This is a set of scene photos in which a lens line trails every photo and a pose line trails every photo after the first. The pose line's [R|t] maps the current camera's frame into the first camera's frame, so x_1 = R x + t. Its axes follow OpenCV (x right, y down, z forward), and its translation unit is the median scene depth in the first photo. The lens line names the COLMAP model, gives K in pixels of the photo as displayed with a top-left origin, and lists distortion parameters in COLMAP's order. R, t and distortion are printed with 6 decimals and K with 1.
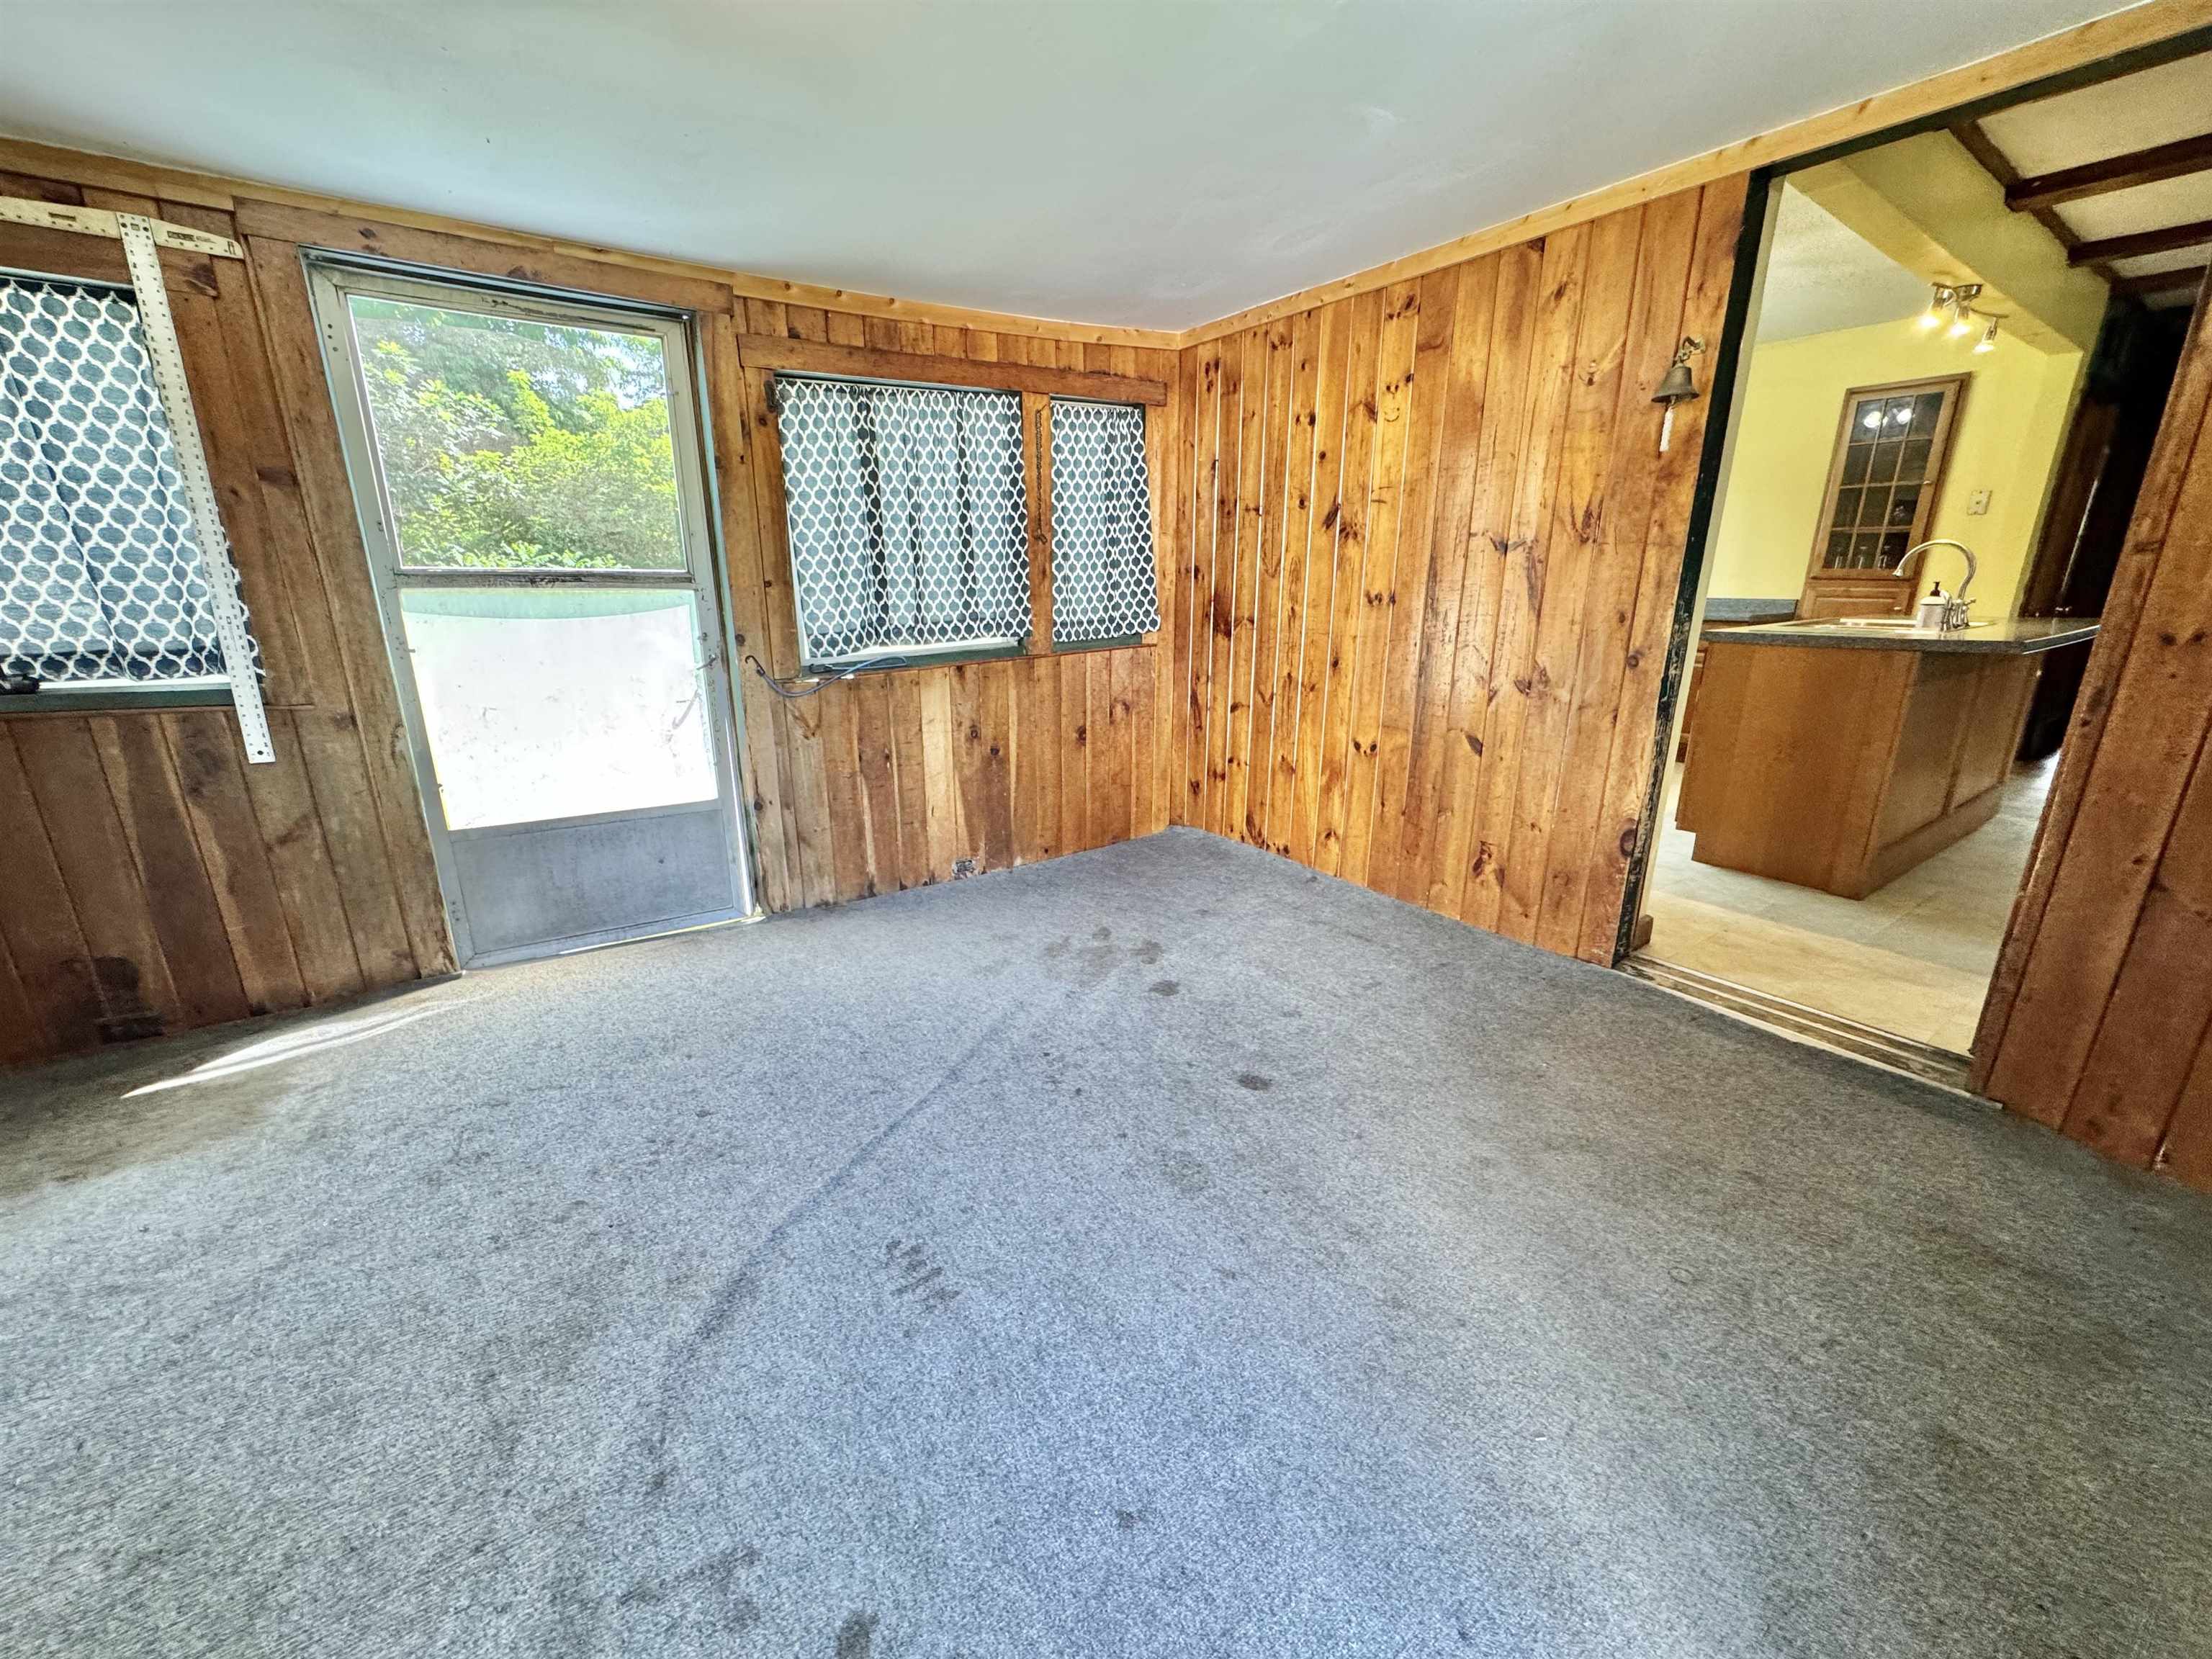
lens RADIAL K [[884.6, 0, 1113.7], [0, 884.6, 835.6], [0, 0, 1]] dist [-0.004128, 0.001009]
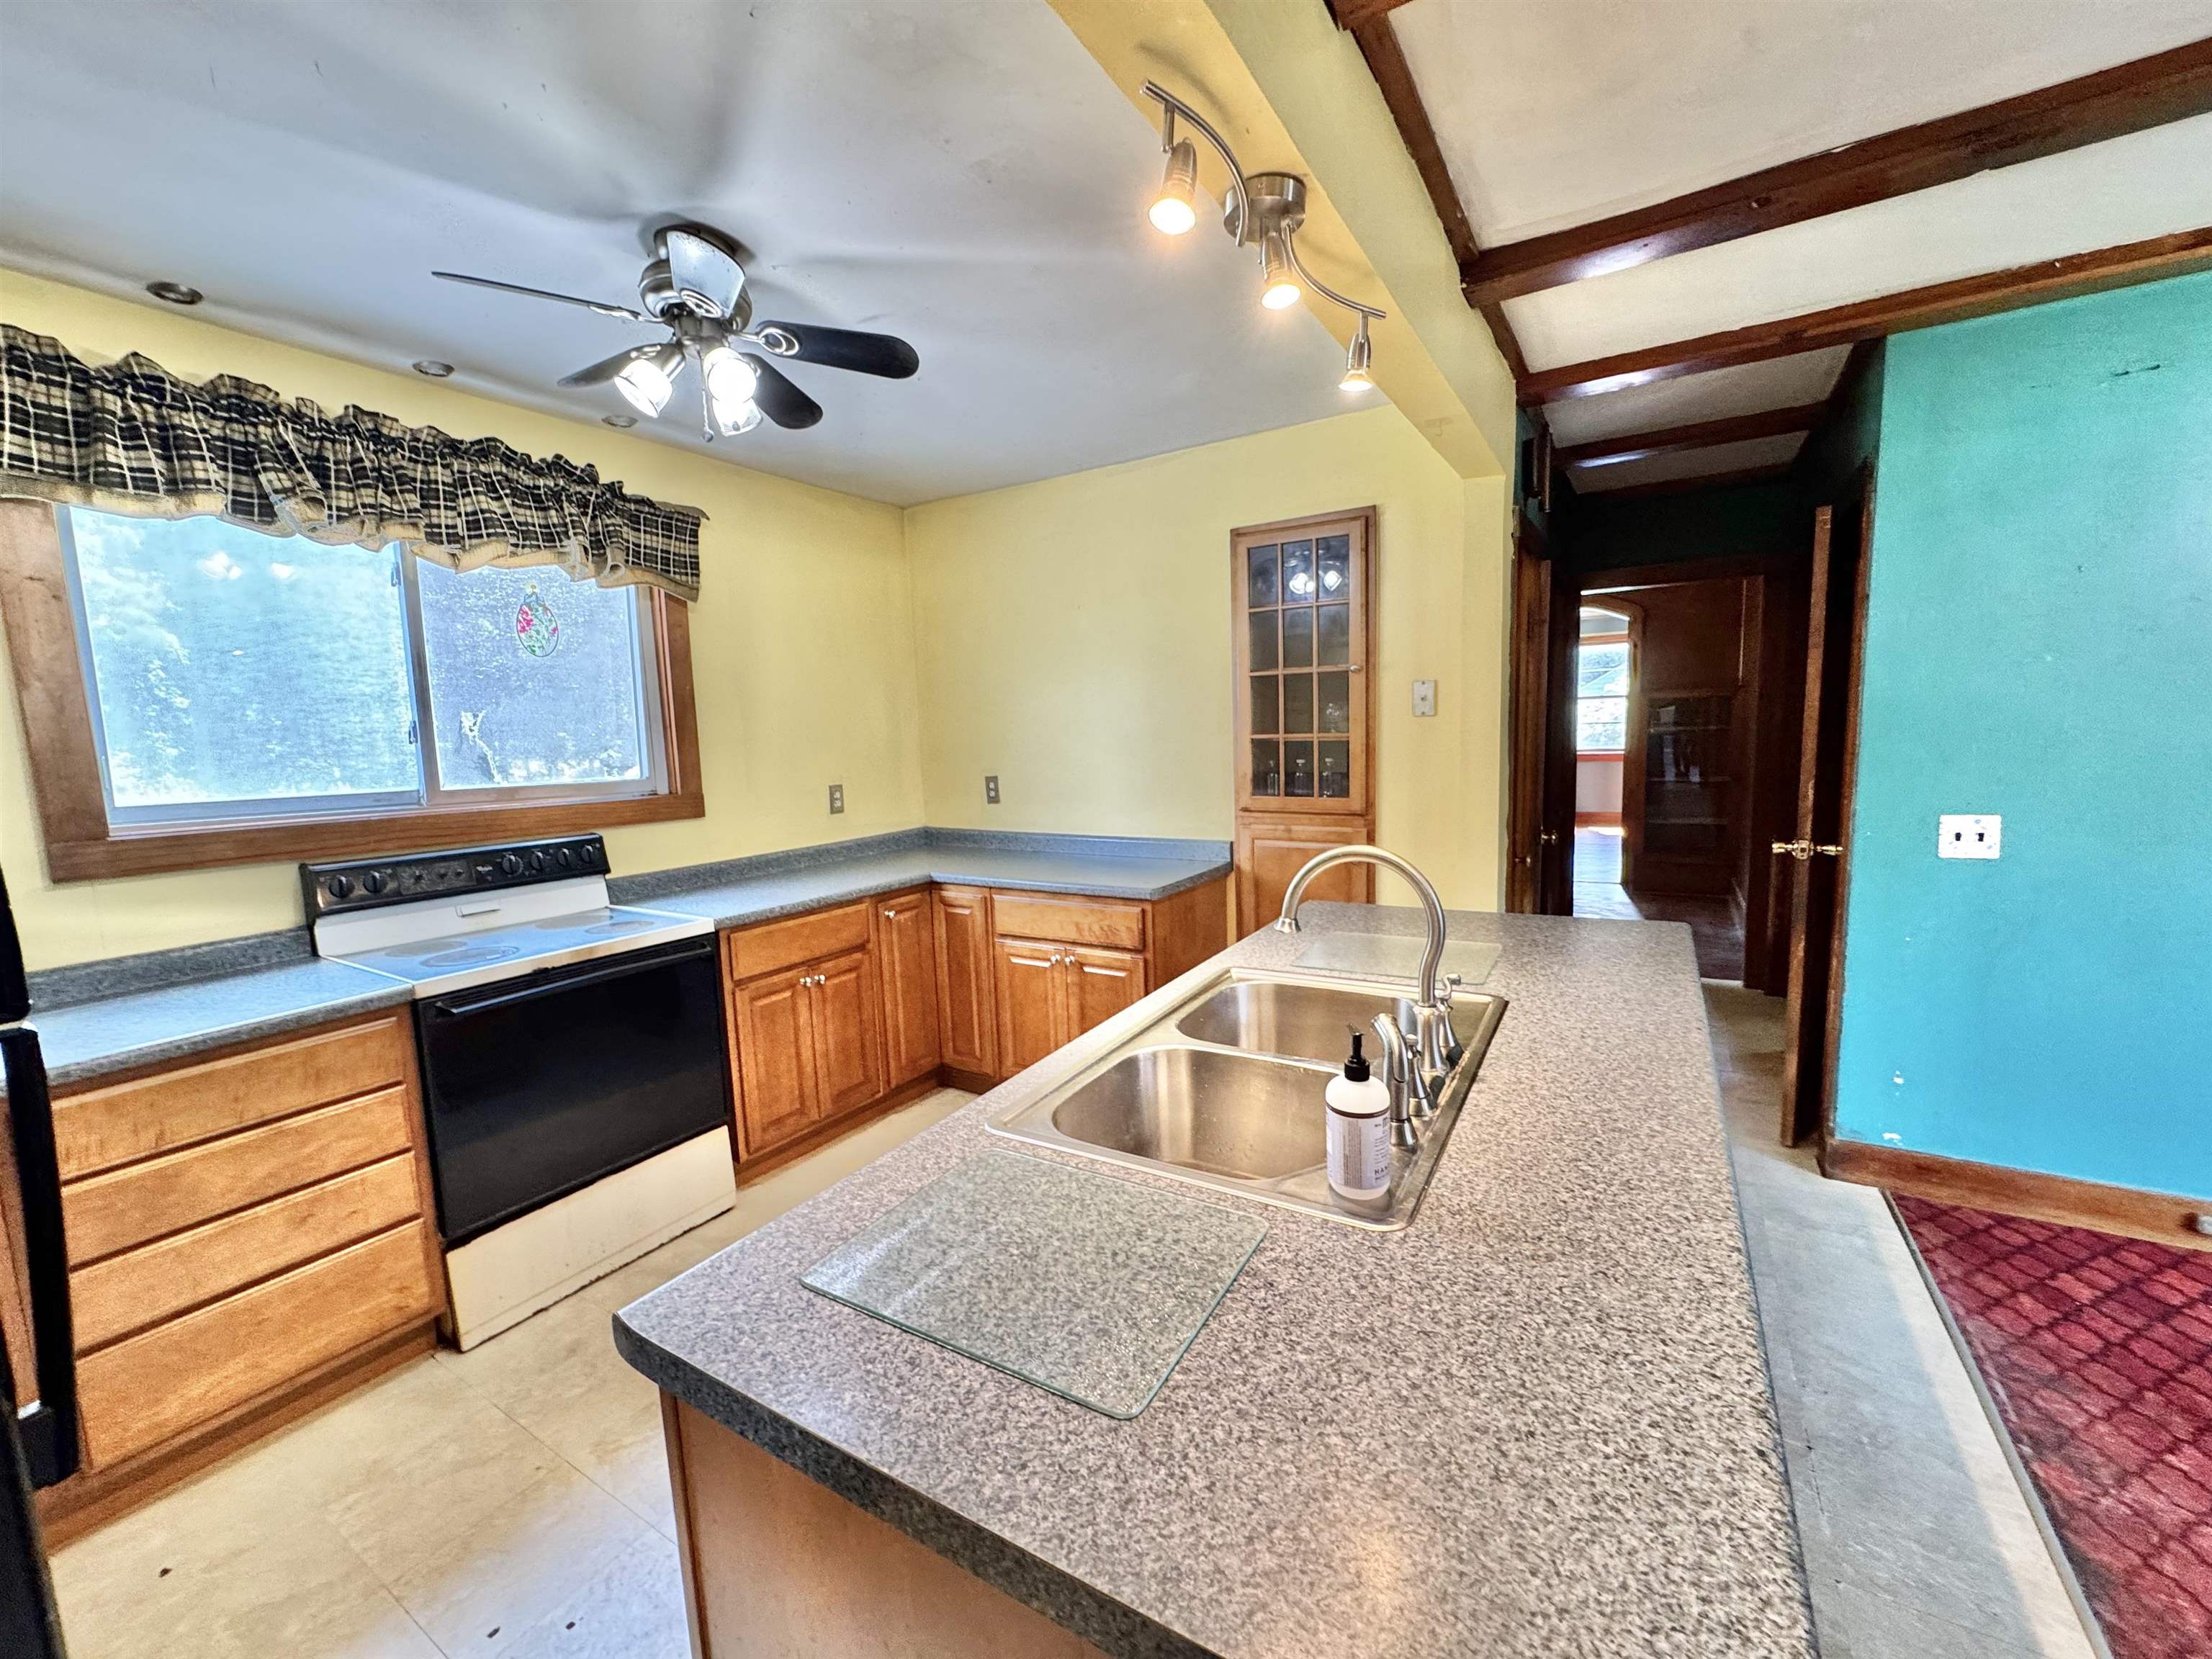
lens RADIAL K [[884.6, 0, 1106.1], [0, 884.6, 830.8], [0, 0, 1]] dist [-0.004128, 0.001009]
pose [[0.926568, -0.082063, 0.367065, 0.498521], [0.144361, 0.978756, -0.145588, -0.212593], [-0.347320, 0.187887, 0.918732, 0.484826]]
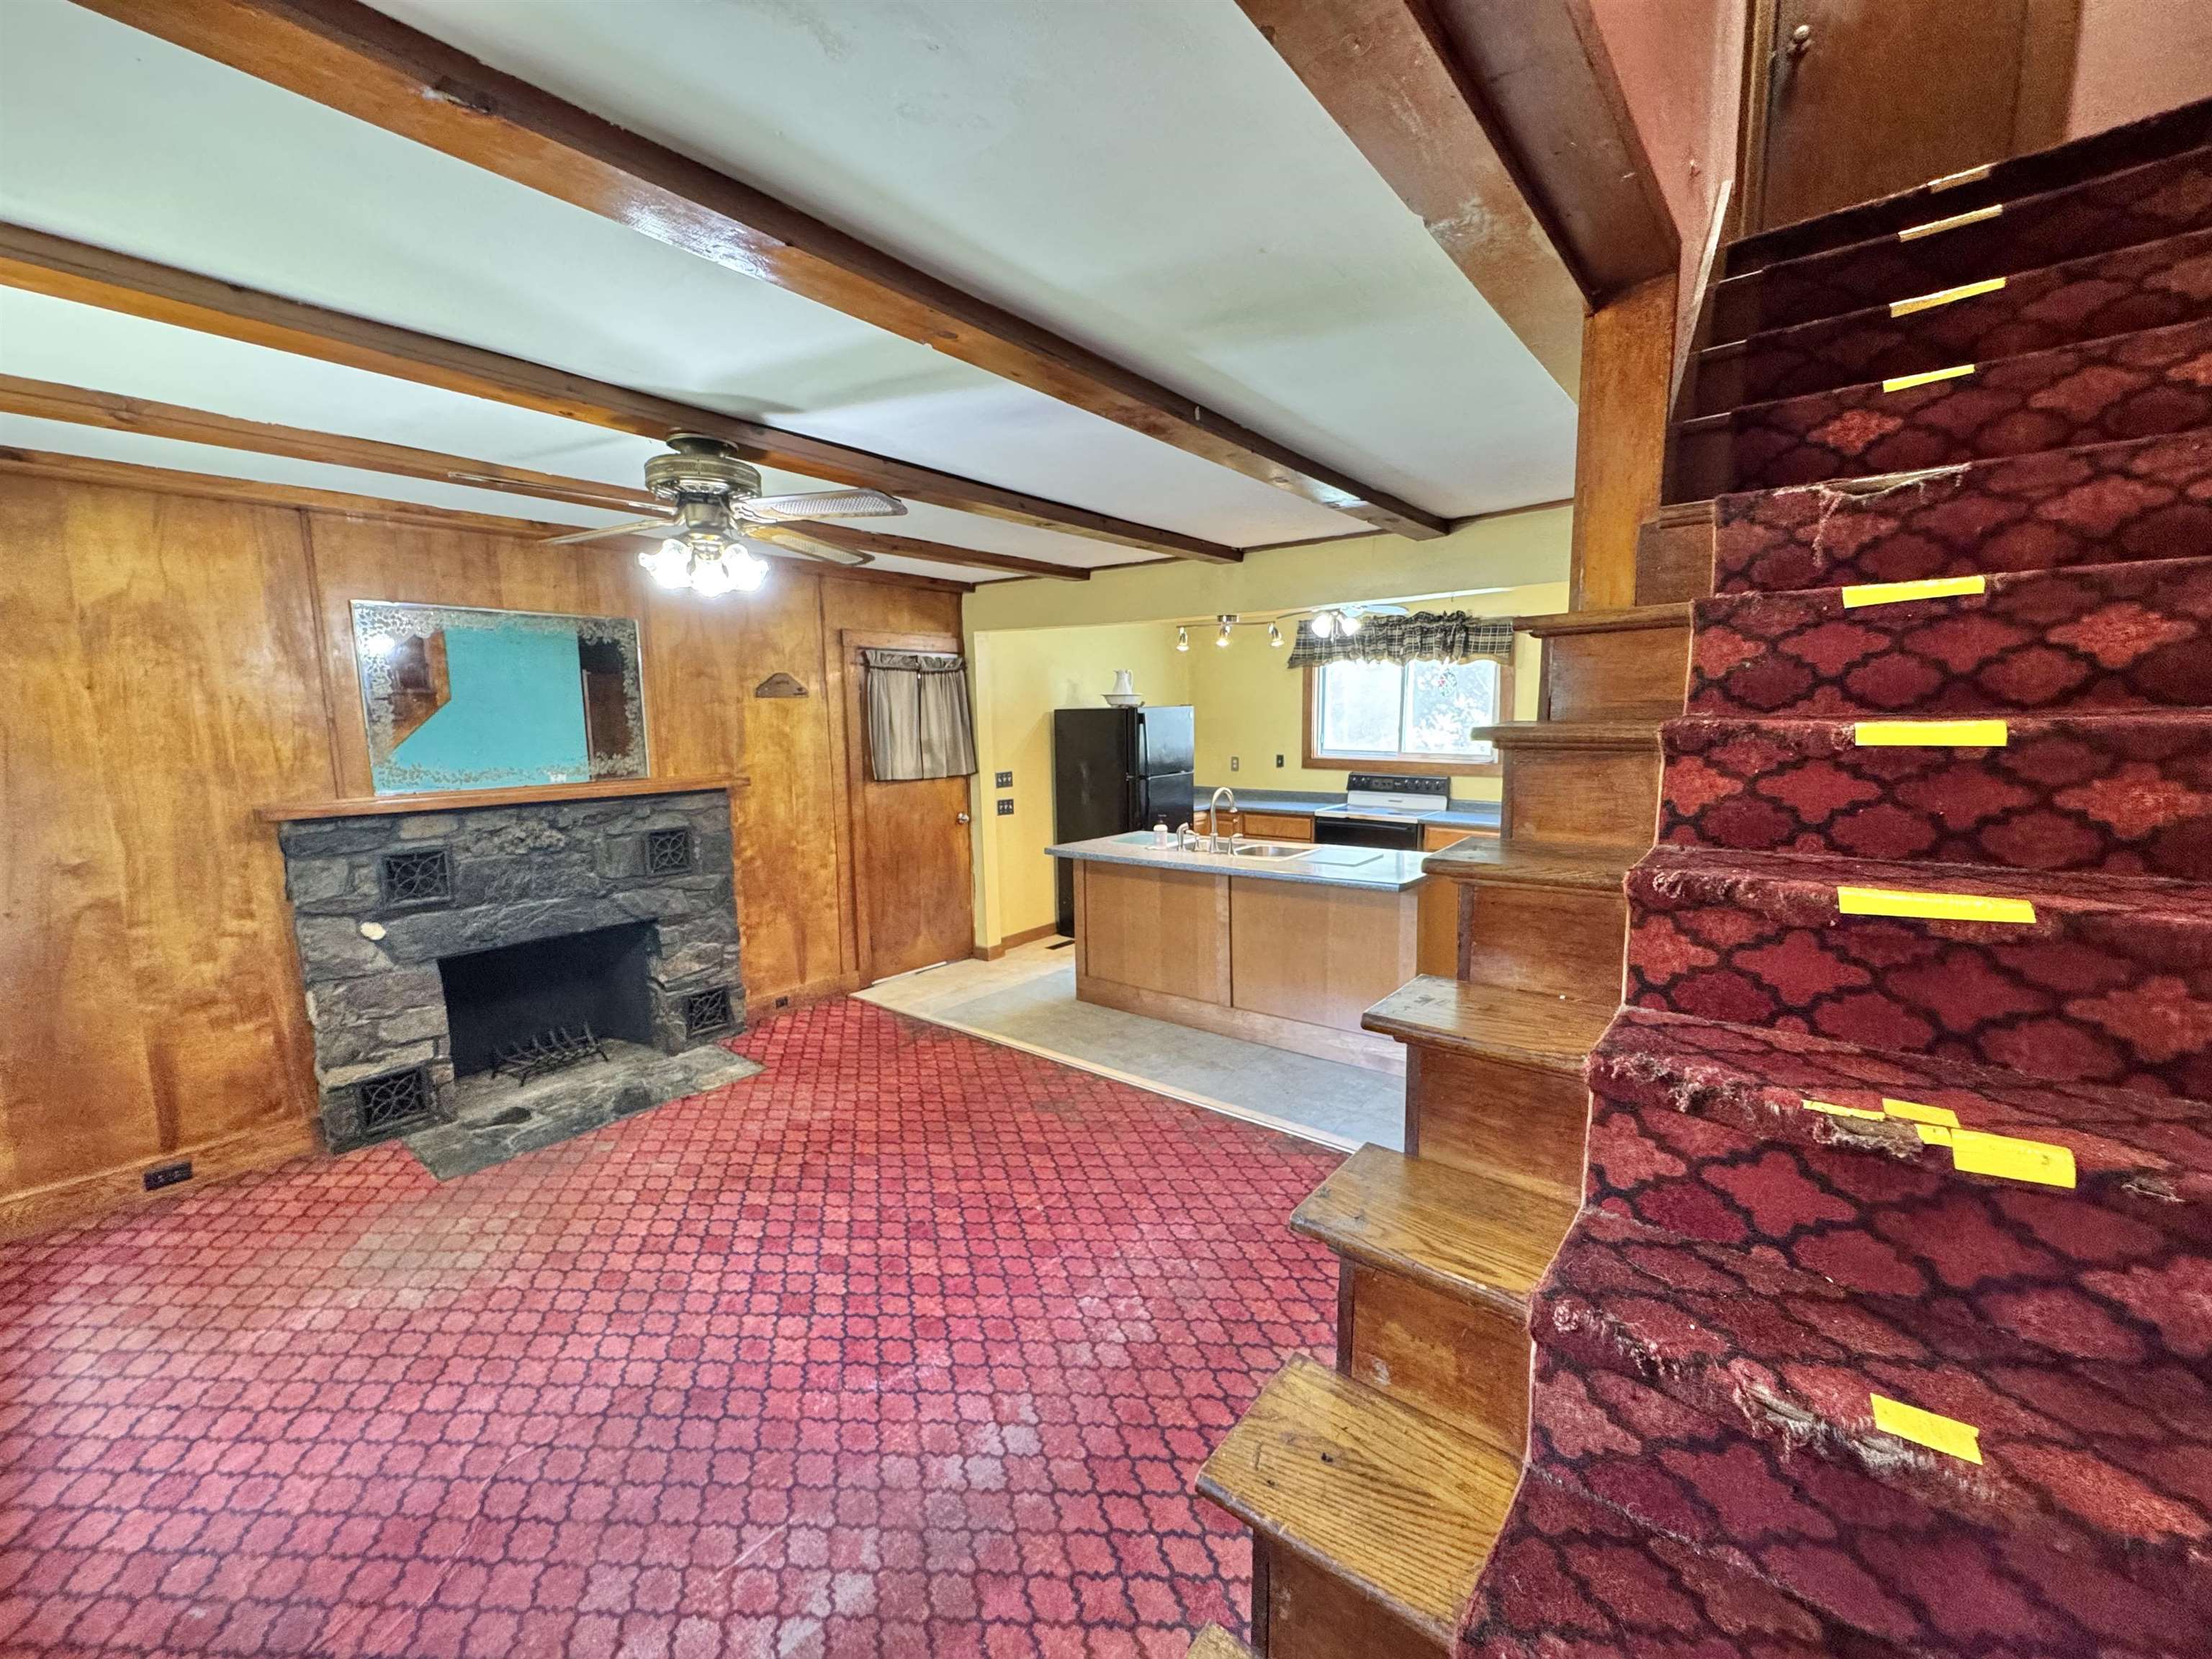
lens RADIAL K [[884.6, 0, 1104.8], [0, 884.6, 830.6], [0, 0, 1]] dist [-0.004128, 0.001009]
pose [[0.256555, 0.120068, -0.959043, 1.533882], [-0.256380, 0.965163, 0.052250, -0.208797], [0.931906, 0.232474, 0.278400, 0.331706]]
